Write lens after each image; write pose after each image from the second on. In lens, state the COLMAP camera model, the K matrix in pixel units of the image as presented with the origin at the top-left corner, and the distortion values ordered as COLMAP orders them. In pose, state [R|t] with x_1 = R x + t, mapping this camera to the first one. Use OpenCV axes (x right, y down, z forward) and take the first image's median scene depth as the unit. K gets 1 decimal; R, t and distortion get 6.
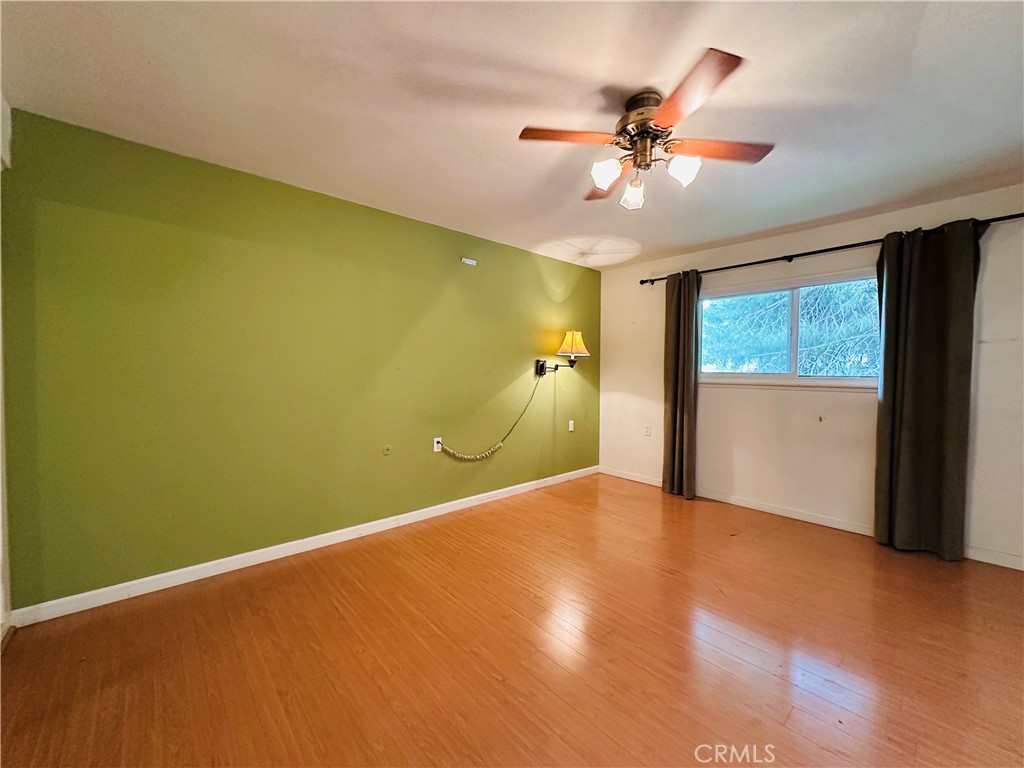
lens RADIAL K [[408.0, 0, 511.6], [0, 408.0, 383.0], [0, 0, 1]] dist [-0.003604, 0.001047]
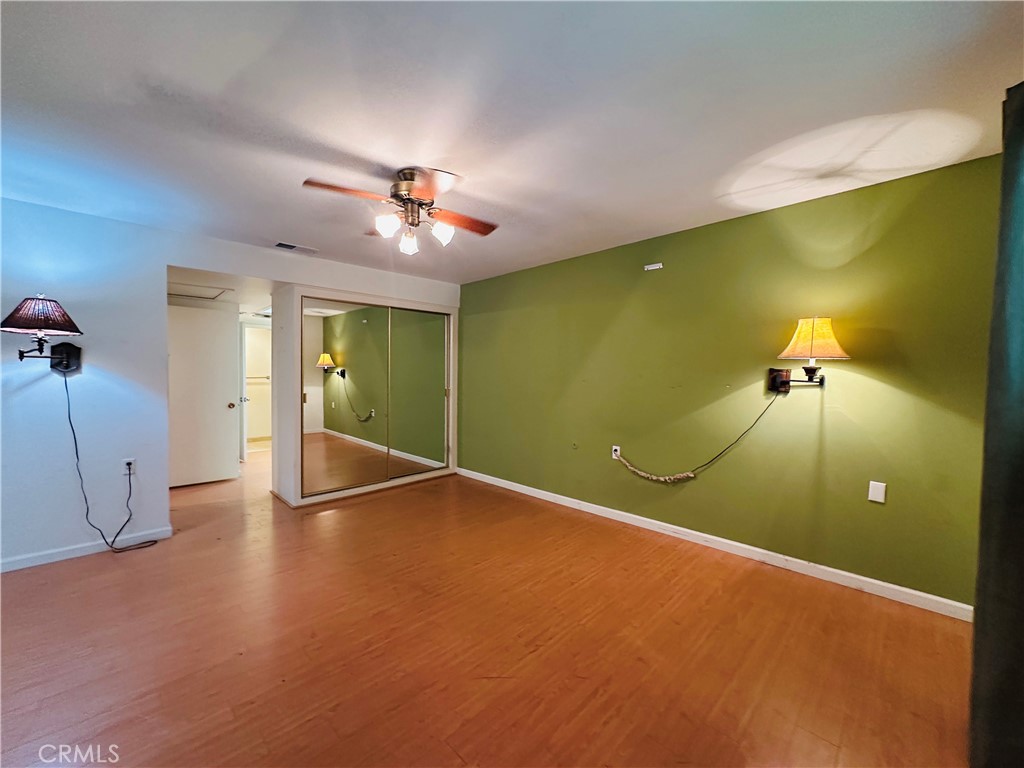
lens RADIAL K [[408.0, 0, 511.6], [0, 408.0, 383.0], [0, 0, 1]] dist [-0.003604, 0.001047]
pose [[0.050502, 0.017556, -0.998570, 0.765183], [-0.032186, 0.999355, 0.015942, -0.033491], [0.998205, 0.031335, 0.051035, 0.595795]]
